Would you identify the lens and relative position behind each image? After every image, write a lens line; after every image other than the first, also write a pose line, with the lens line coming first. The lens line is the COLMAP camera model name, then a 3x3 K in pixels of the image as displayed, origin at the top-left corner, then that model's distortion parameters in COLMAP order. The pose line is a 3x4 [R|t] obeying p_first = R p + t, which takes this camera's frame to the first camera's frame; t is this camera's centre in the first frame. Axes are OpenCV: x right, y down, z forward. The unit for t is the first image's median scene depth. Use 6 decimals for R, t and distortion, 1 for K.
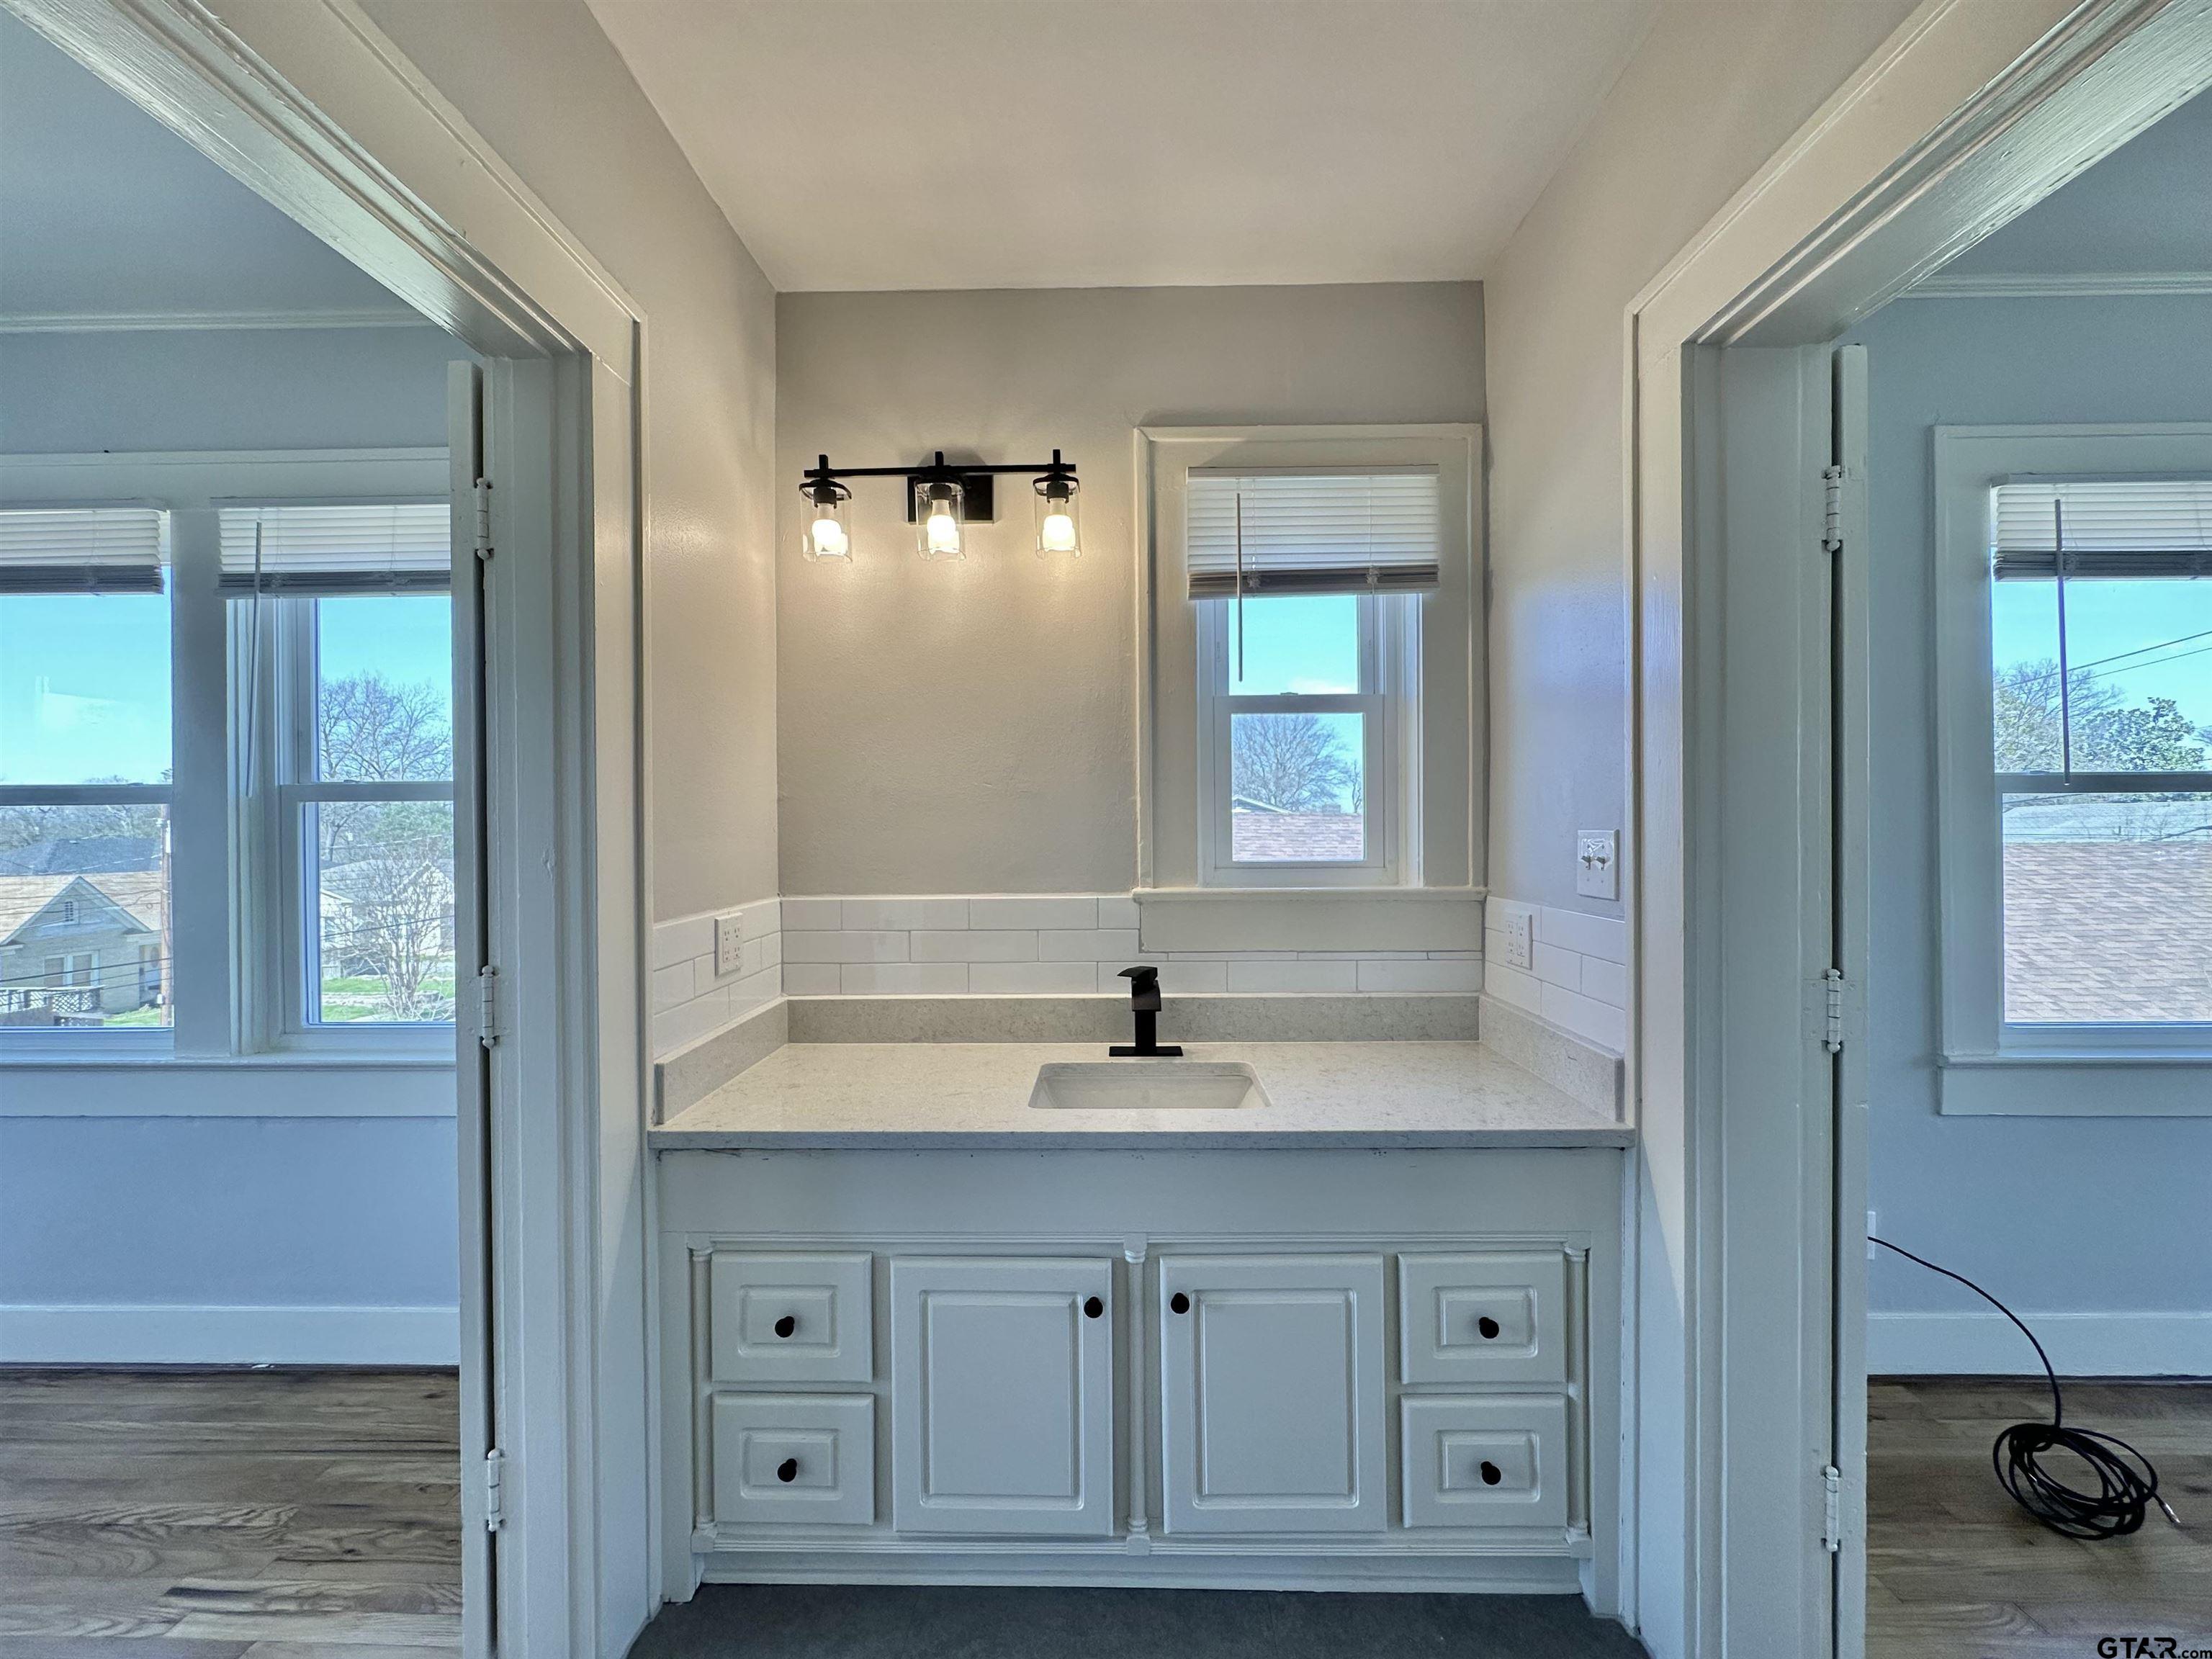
lens RADIAL K [[880.3, 0, 1105.0], [0, 880.3, 832.0], [0, 0, 1]] dist [-0.001405, 0.000211]
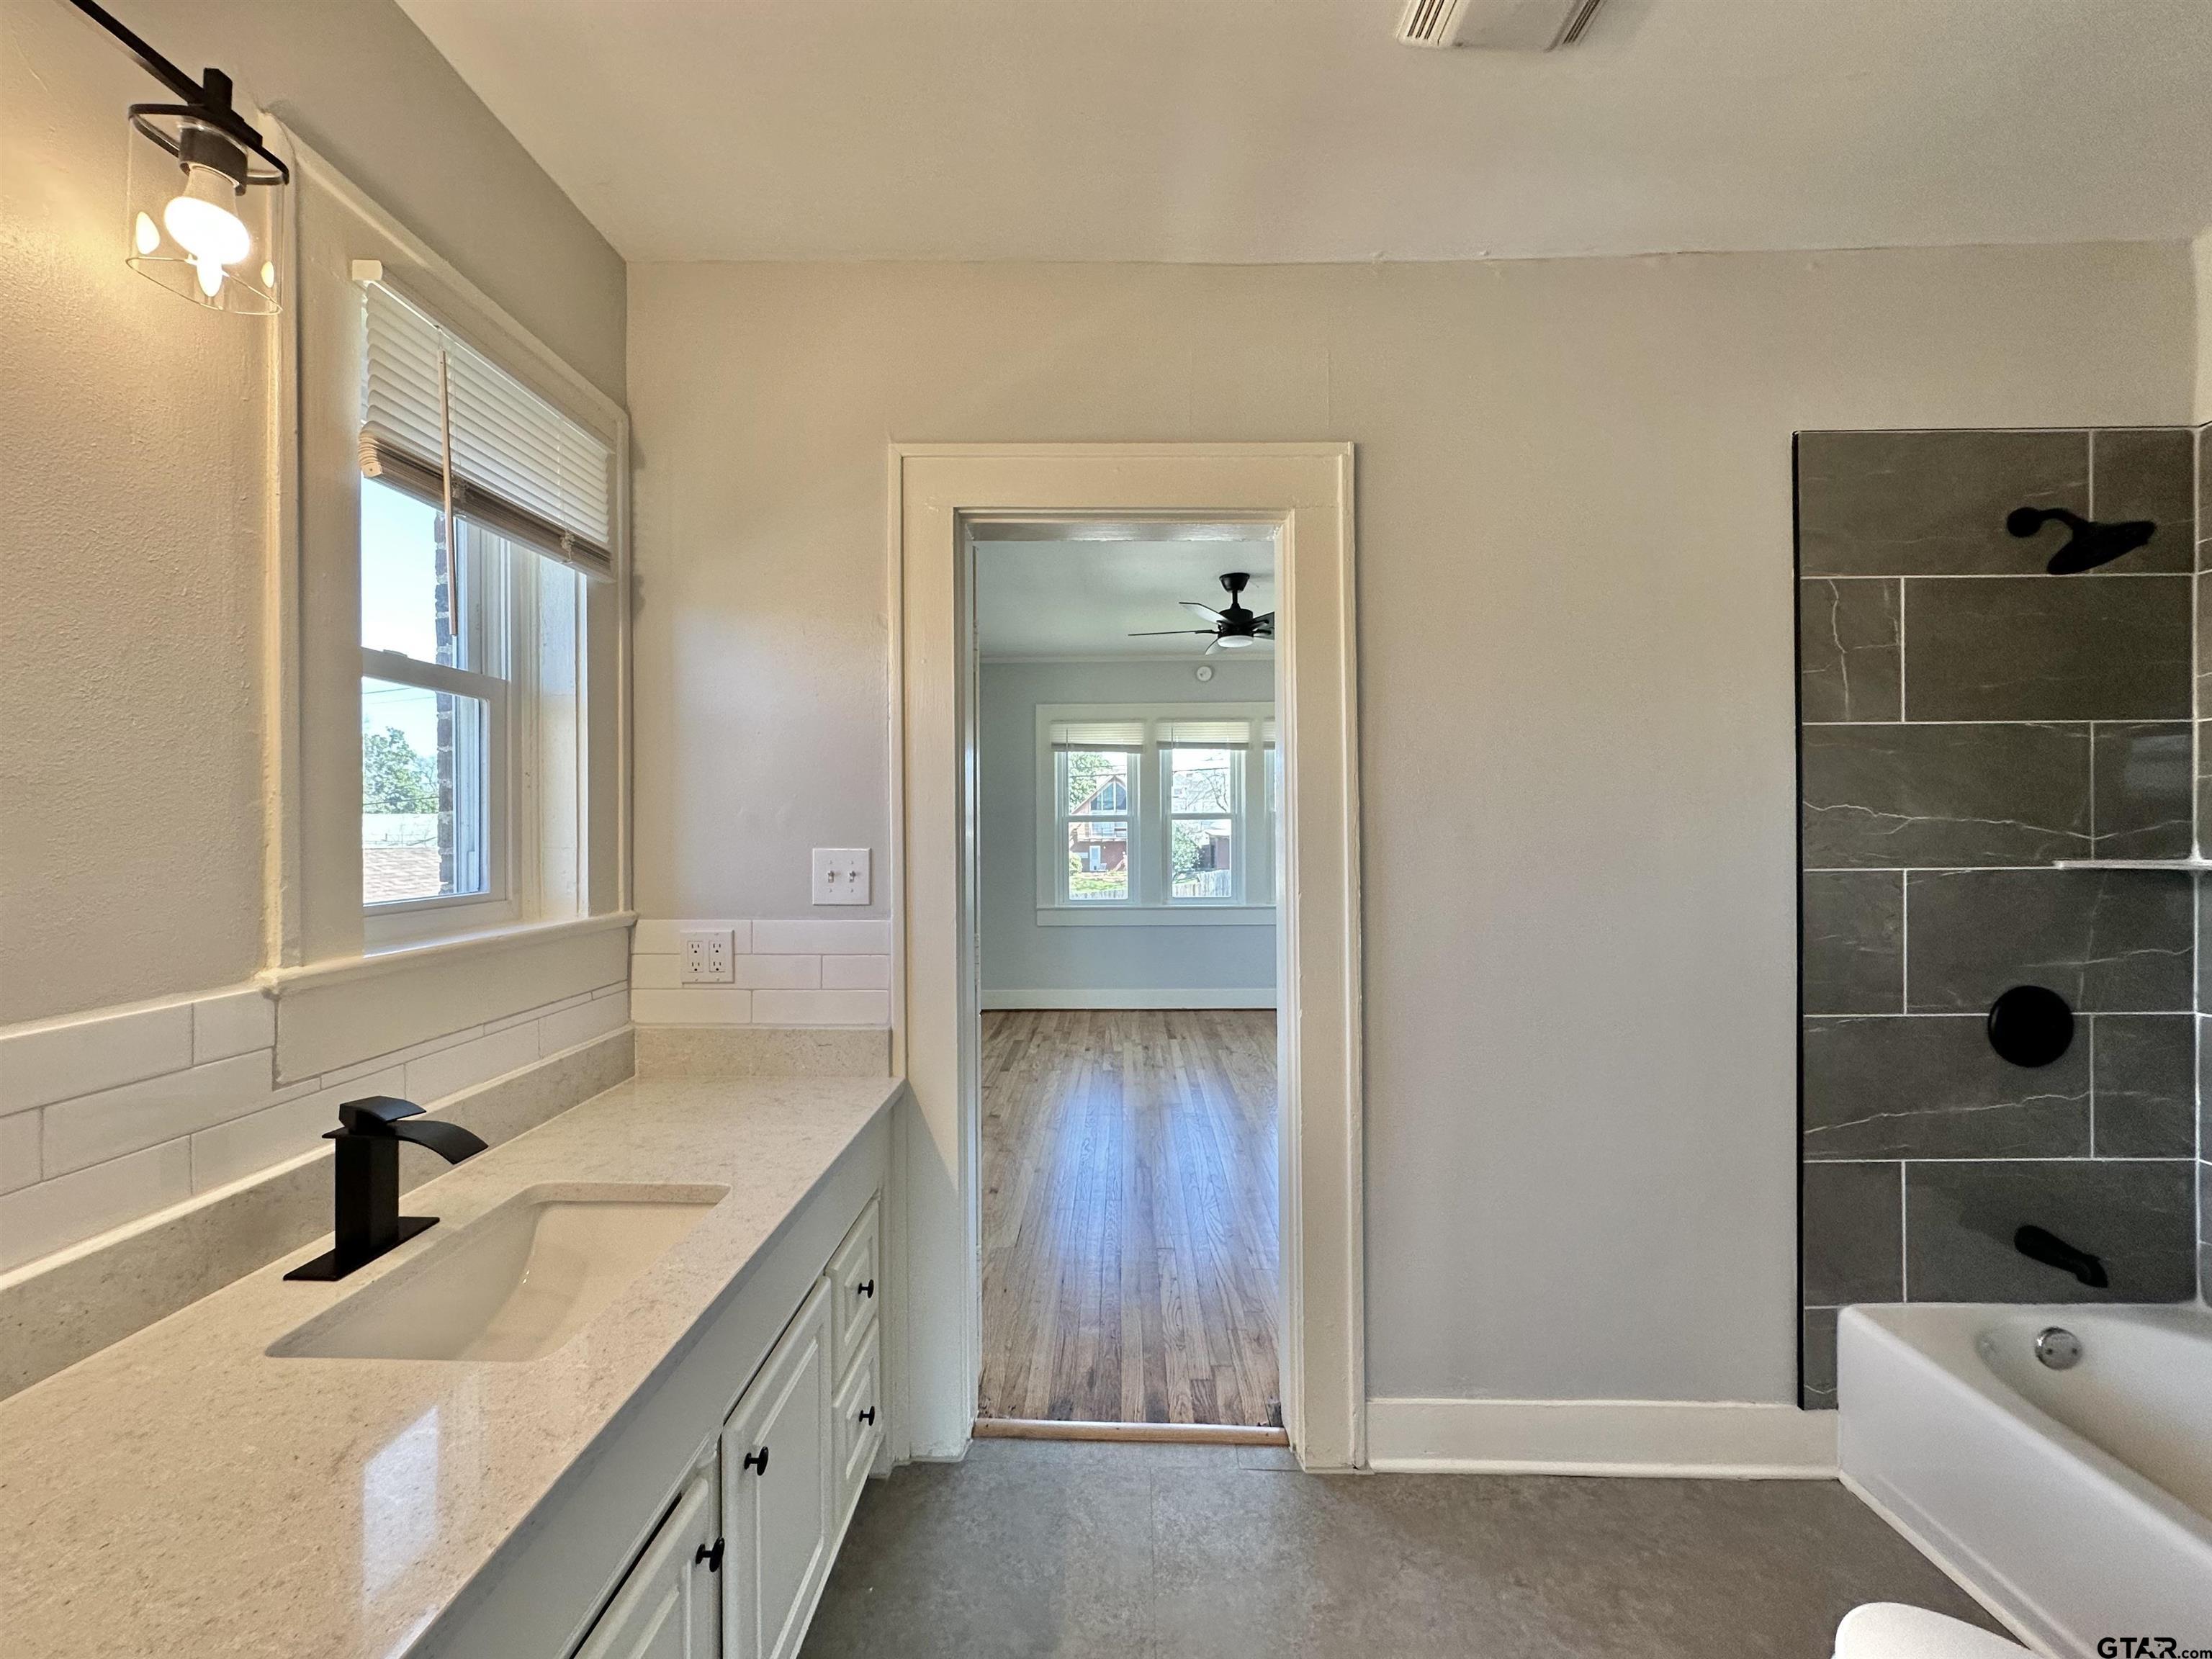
lens RADIAL K [[880.3, 0, 1105.0], [0, 880.3, 832.0], [0, 0, 1]] dist [-0.001405, 0.000211]
pose [[0.000913, 0.001772, 0.999998, -0.504448], [0.005656, 0.999982, -0.001777, -0.016965], [-0.999984, 0.005658, 0.000903, 0.494468]]
